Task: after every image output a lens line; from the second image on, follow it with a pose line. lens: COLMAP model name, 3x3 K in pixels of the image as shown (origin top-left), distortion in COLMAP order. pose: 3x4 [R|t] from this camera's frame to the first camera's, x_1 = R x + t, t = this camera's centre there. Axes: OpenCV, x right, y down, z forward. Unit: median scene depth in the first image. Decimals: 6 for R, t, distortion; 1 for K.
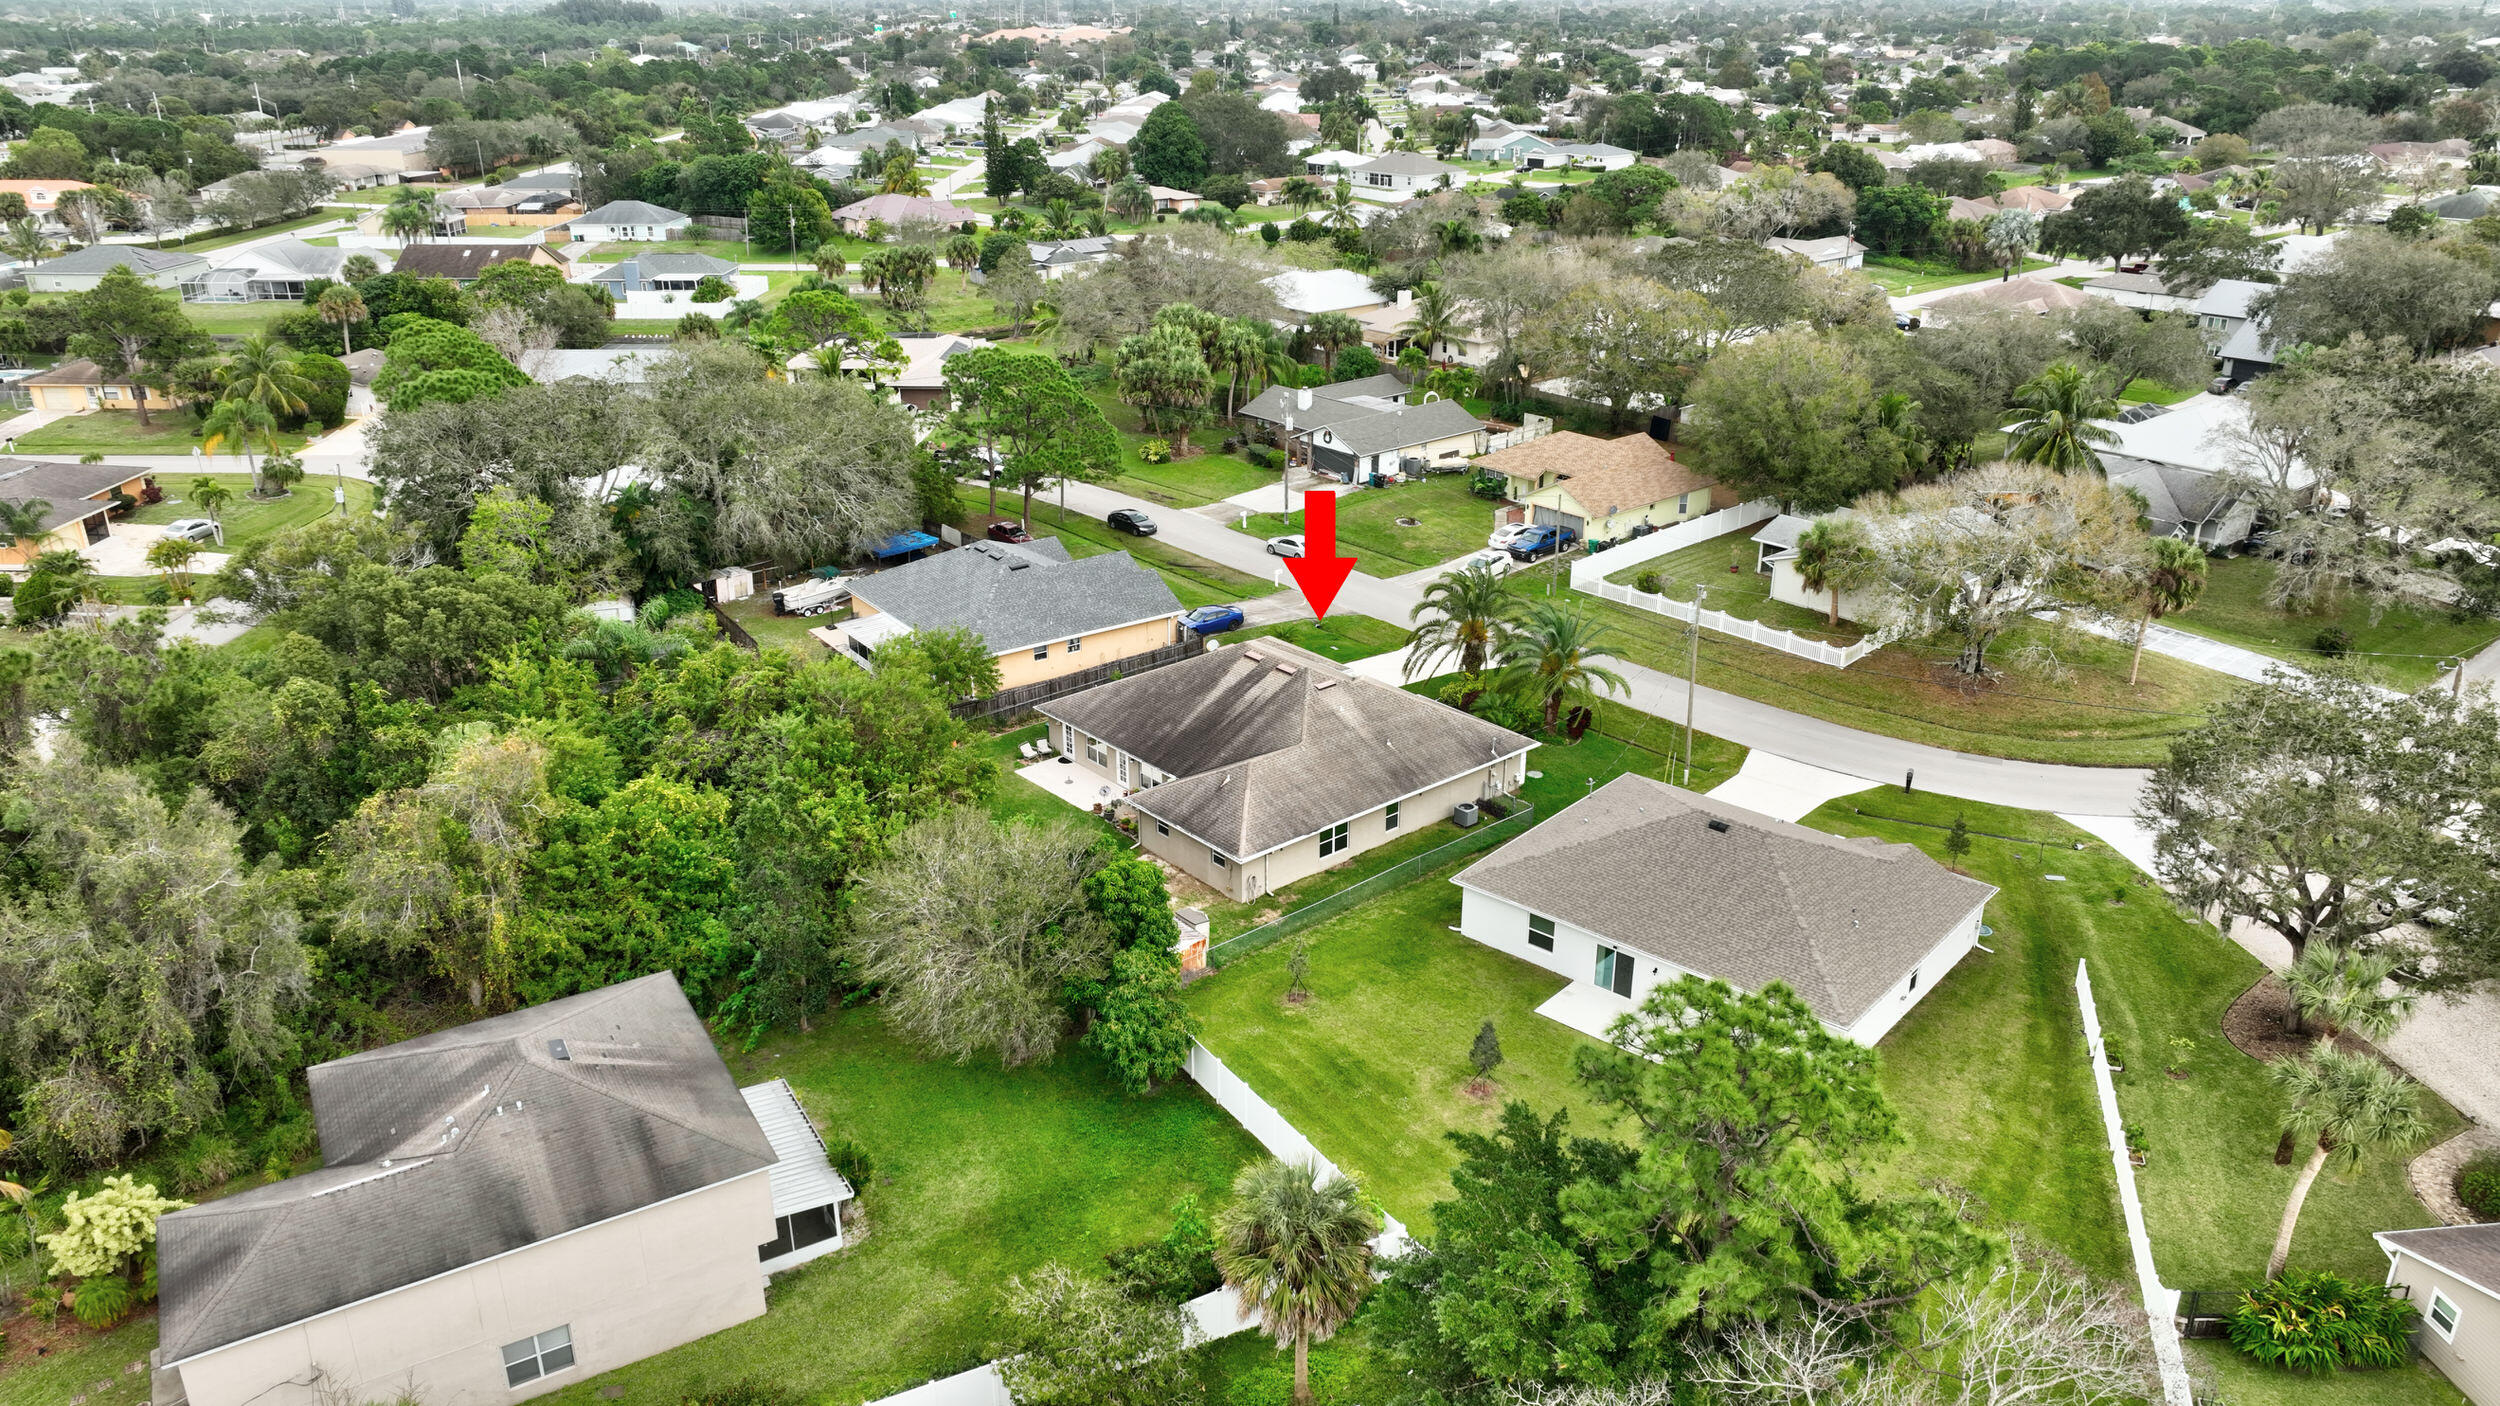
lens RADIAL K [[1772.4, 0, 1250.0], [0, 1772.4, 703.0], [0, 0, 1]] dist [0.001811, 0.010393]
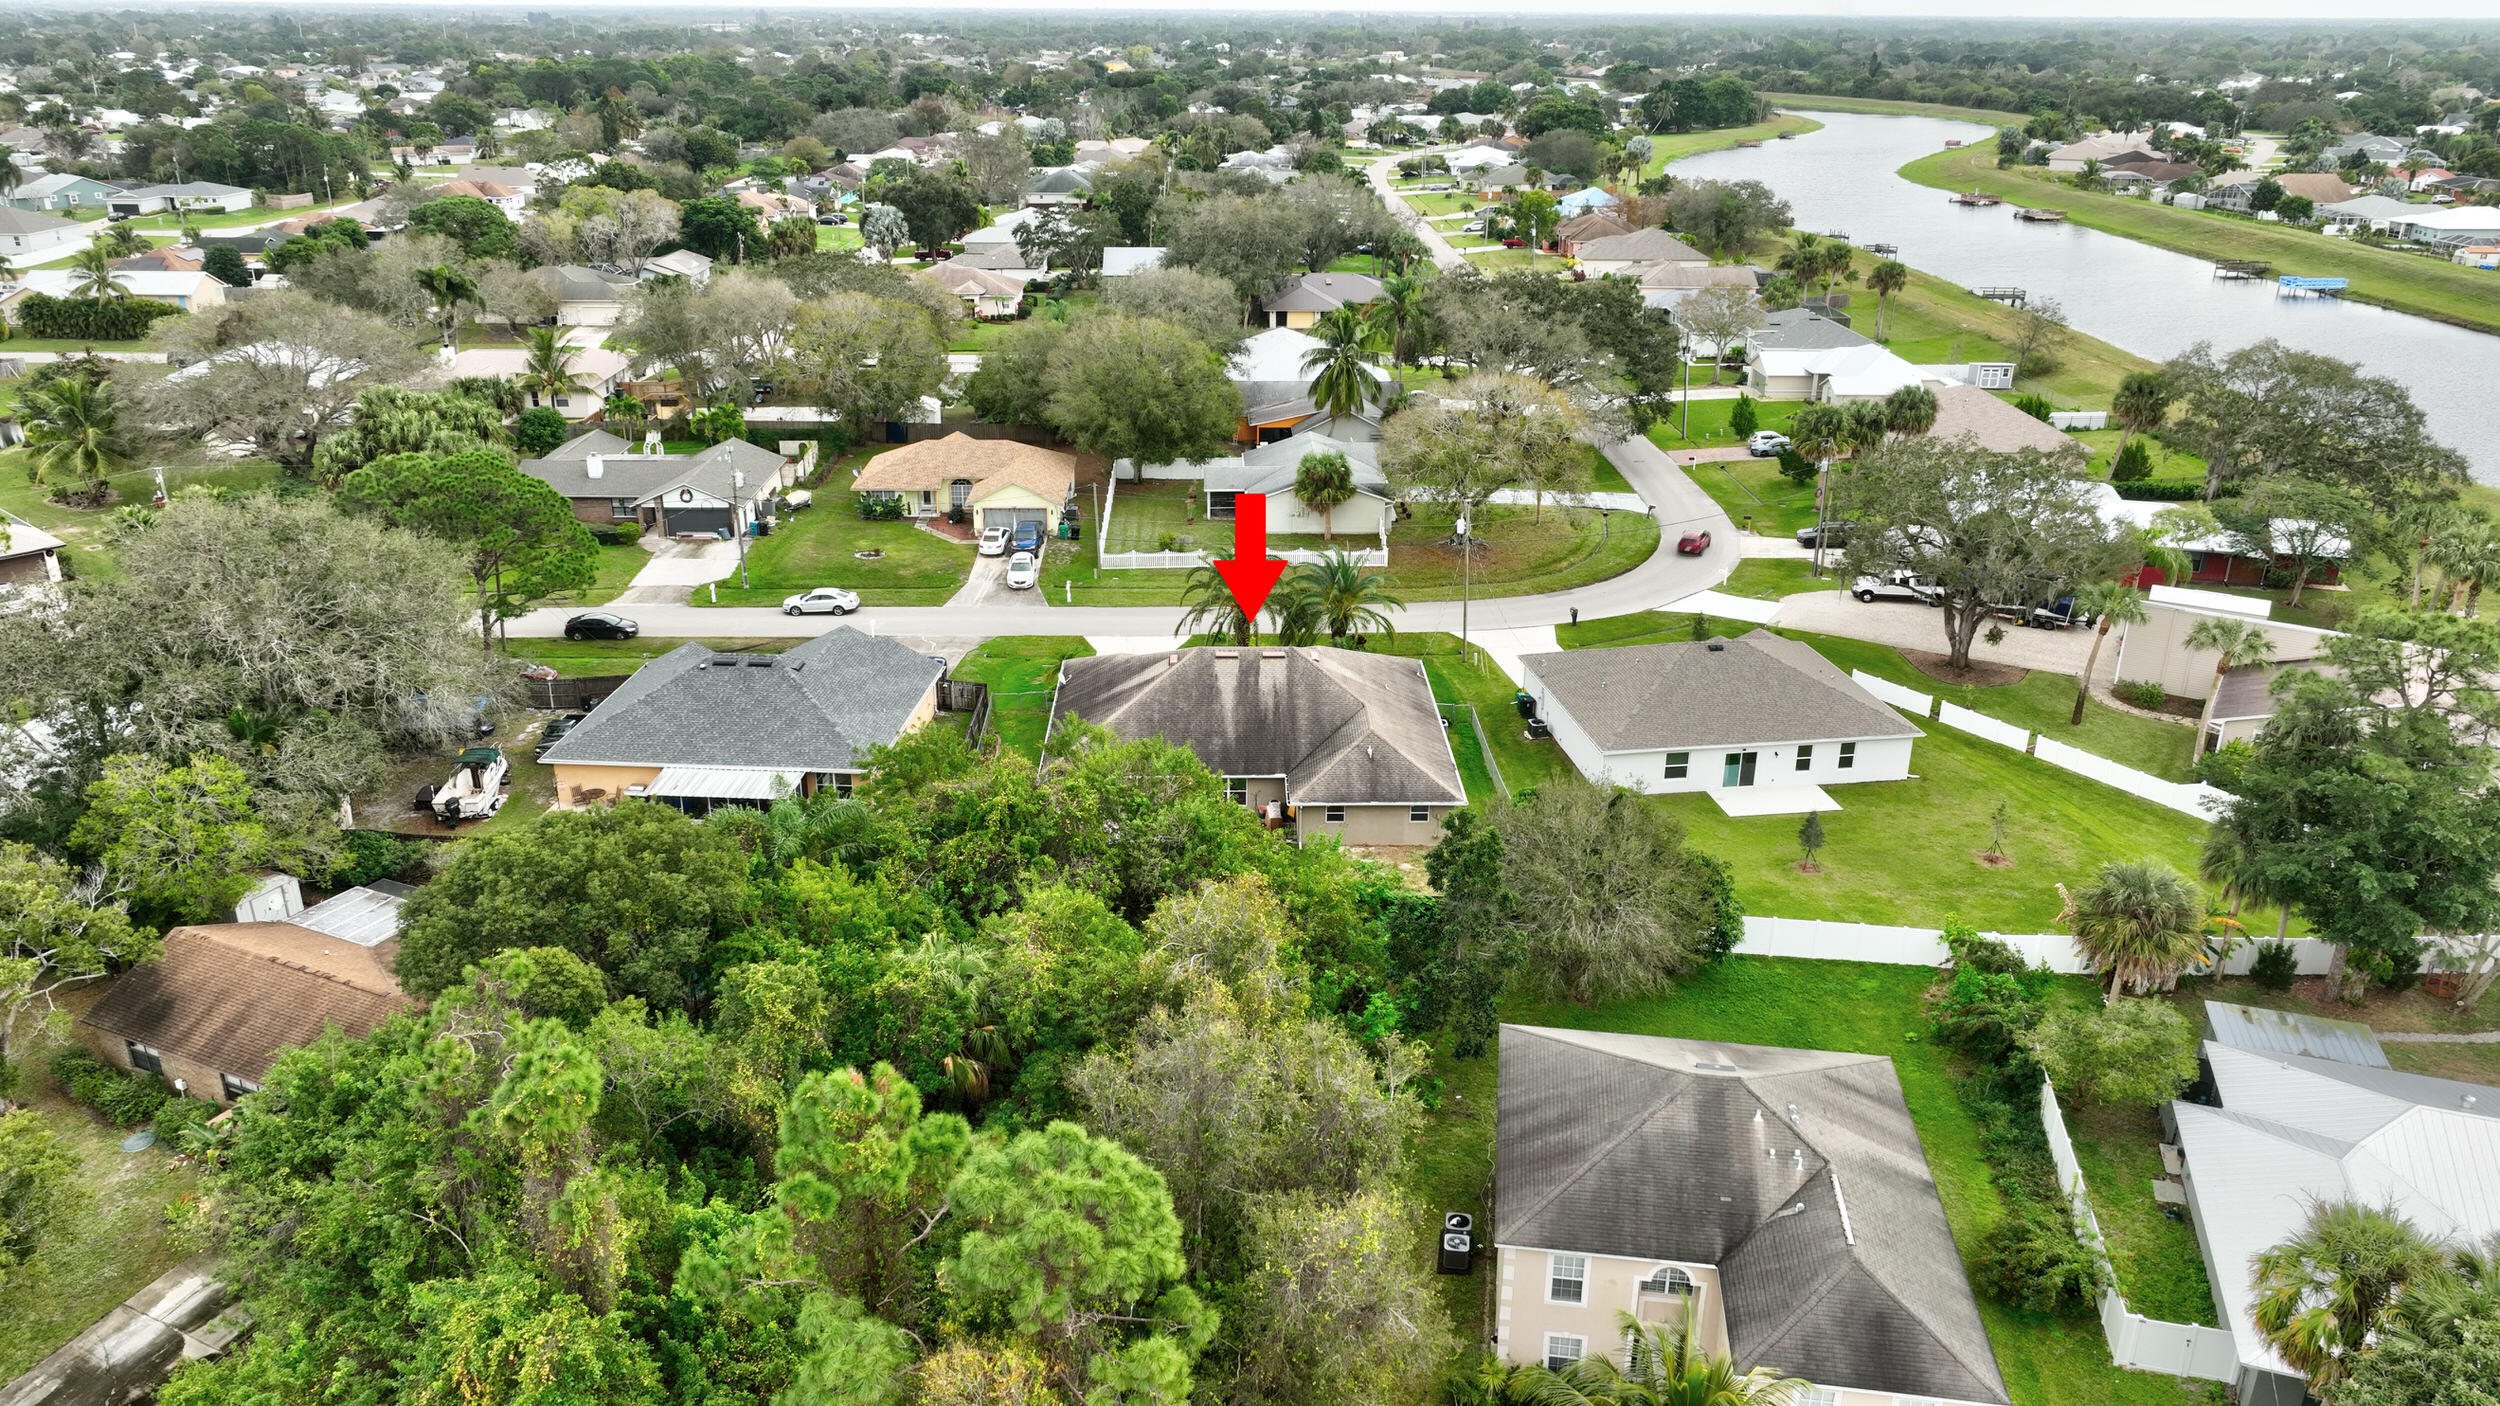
lens RADIAL K [[1772.4, 0, 1250.0], [0, 1772.4, 703.0], [0, 0, 1]] dist [0.001811, 0.010393]
pose [[0.636951, -0.285250, 0.716188, -0.575832], [0.291010, 0.949257, 0.119266, -0.093048], [-0.713868, 0.132451, 0.687641, 0.232597]]
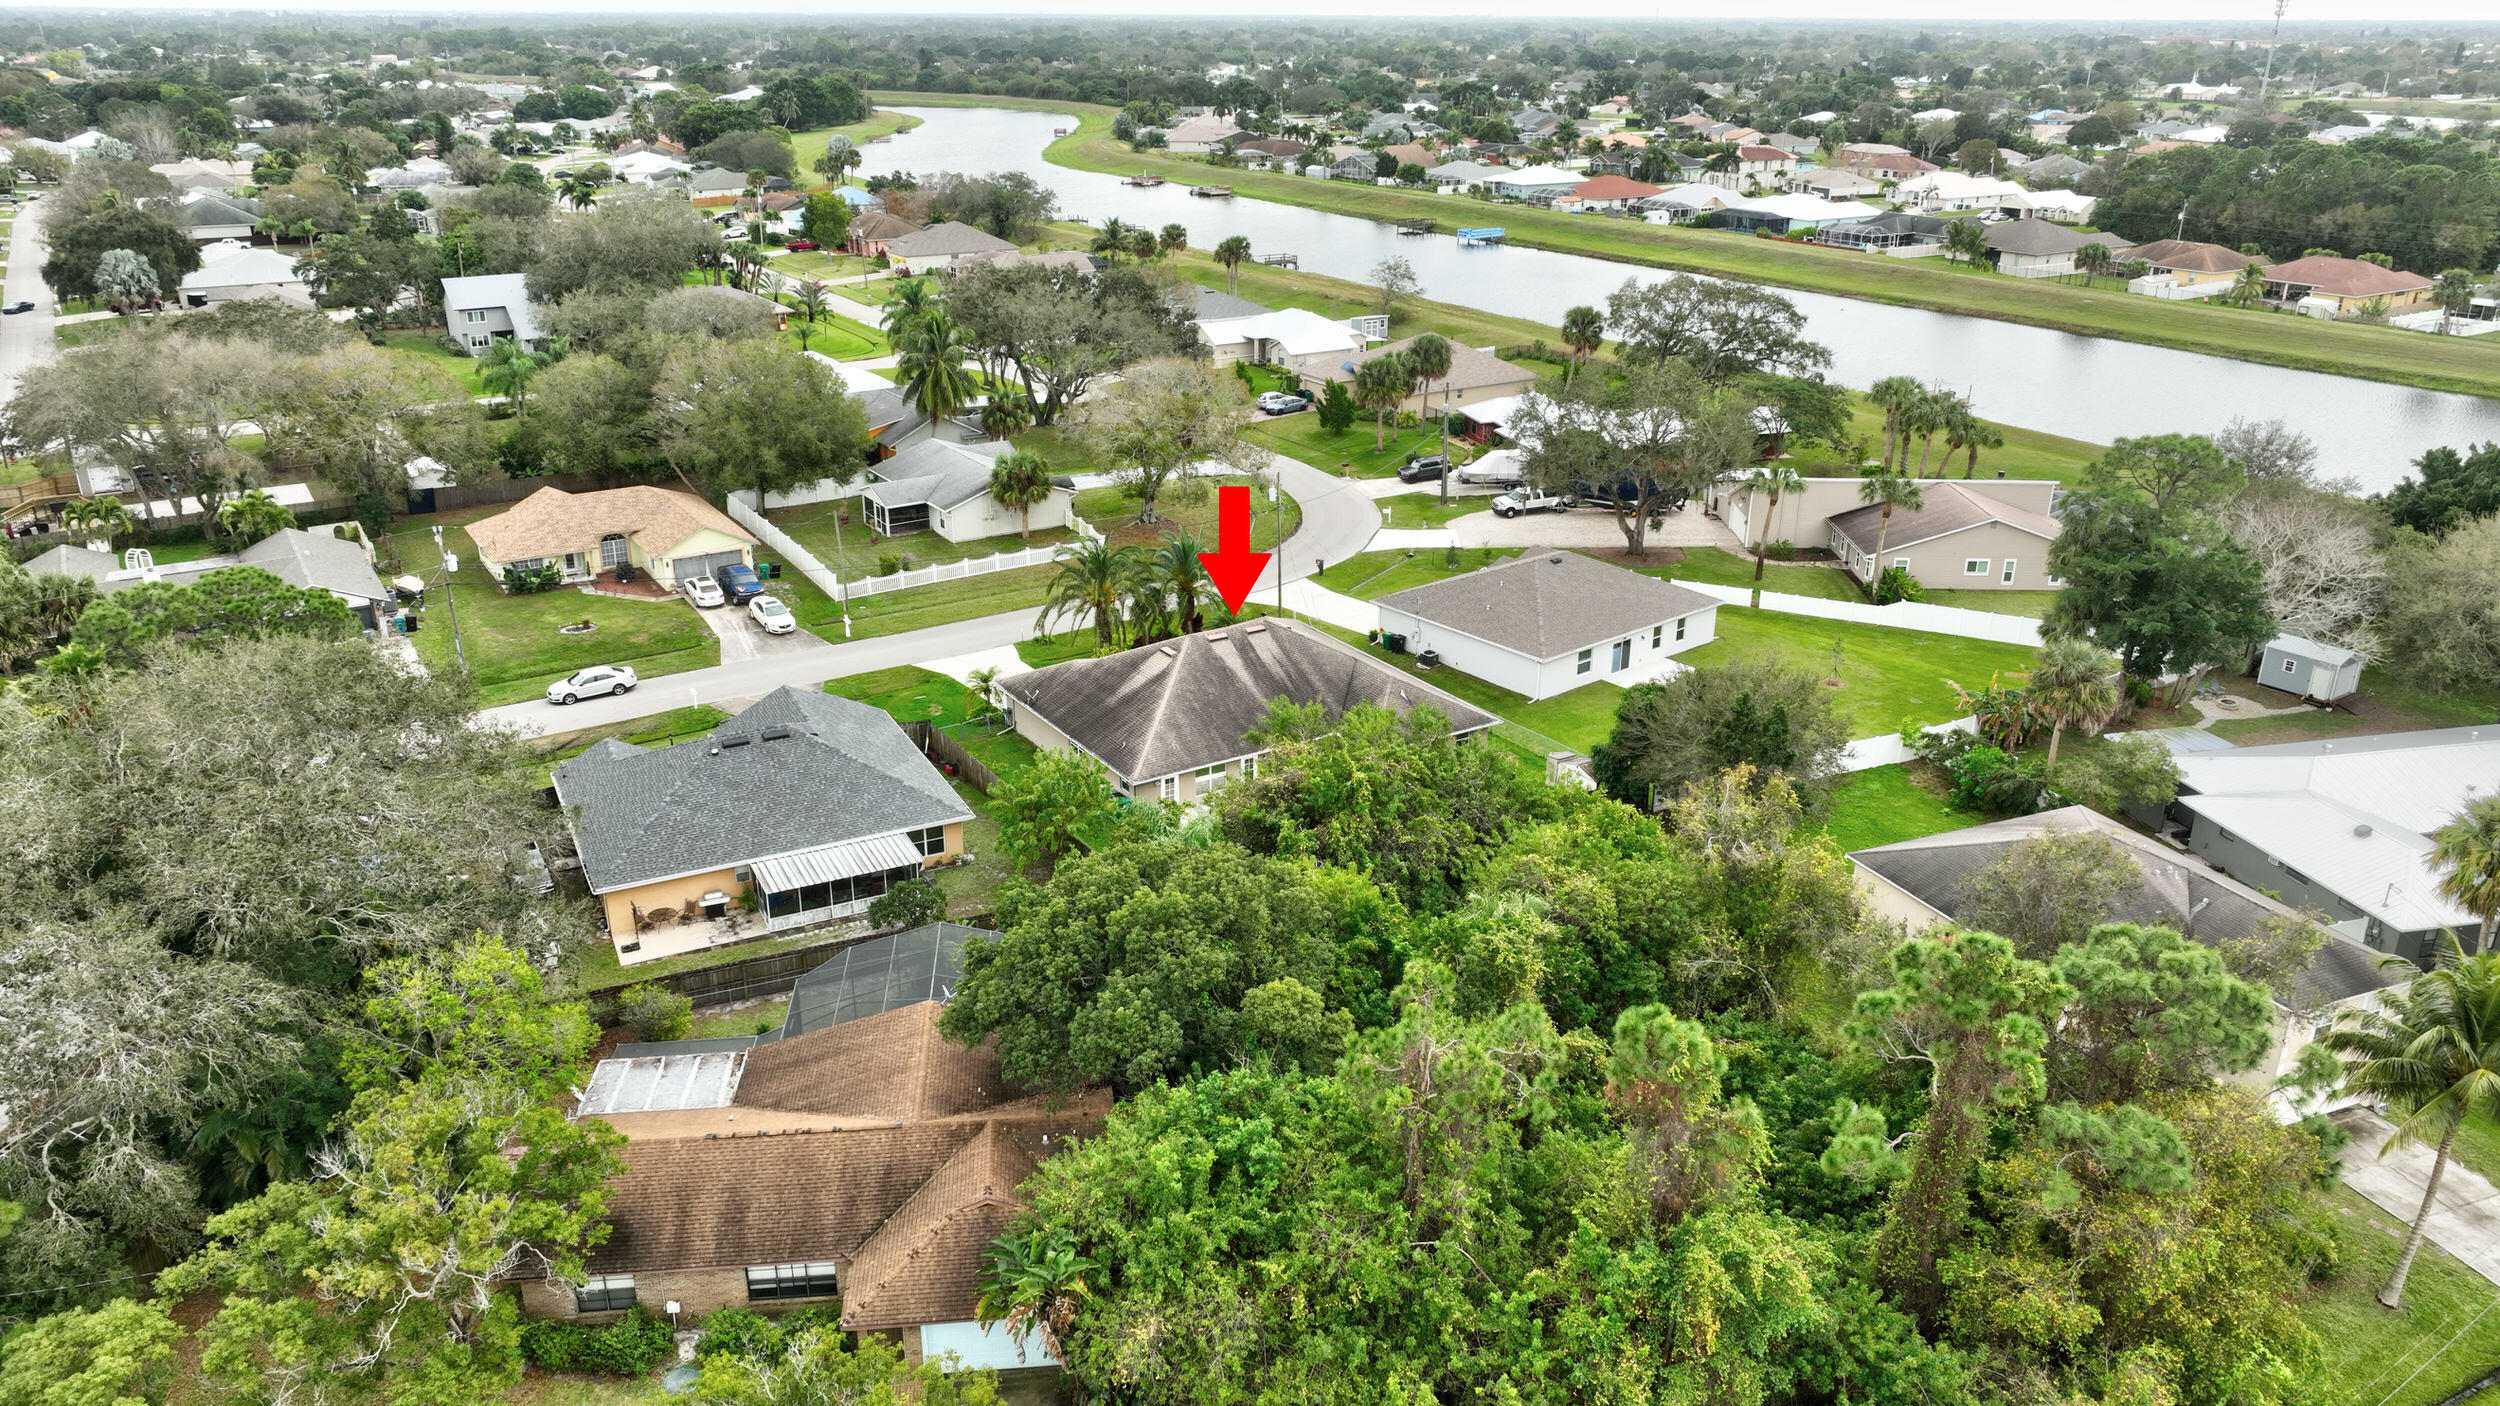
lens RADIAL K [[1772.4, 0, 1250.0], [0, 1772.4, 703.0], [0, 0, 1]] dist [0.001811, 0.010393]
pose [[0.150434, -0.367426, 0.917806, -0.774875], [0.374511, 0.880359, 0.291050, -0.231110], [-0.914938, 0.299944, 0.270041, 0.562168]]
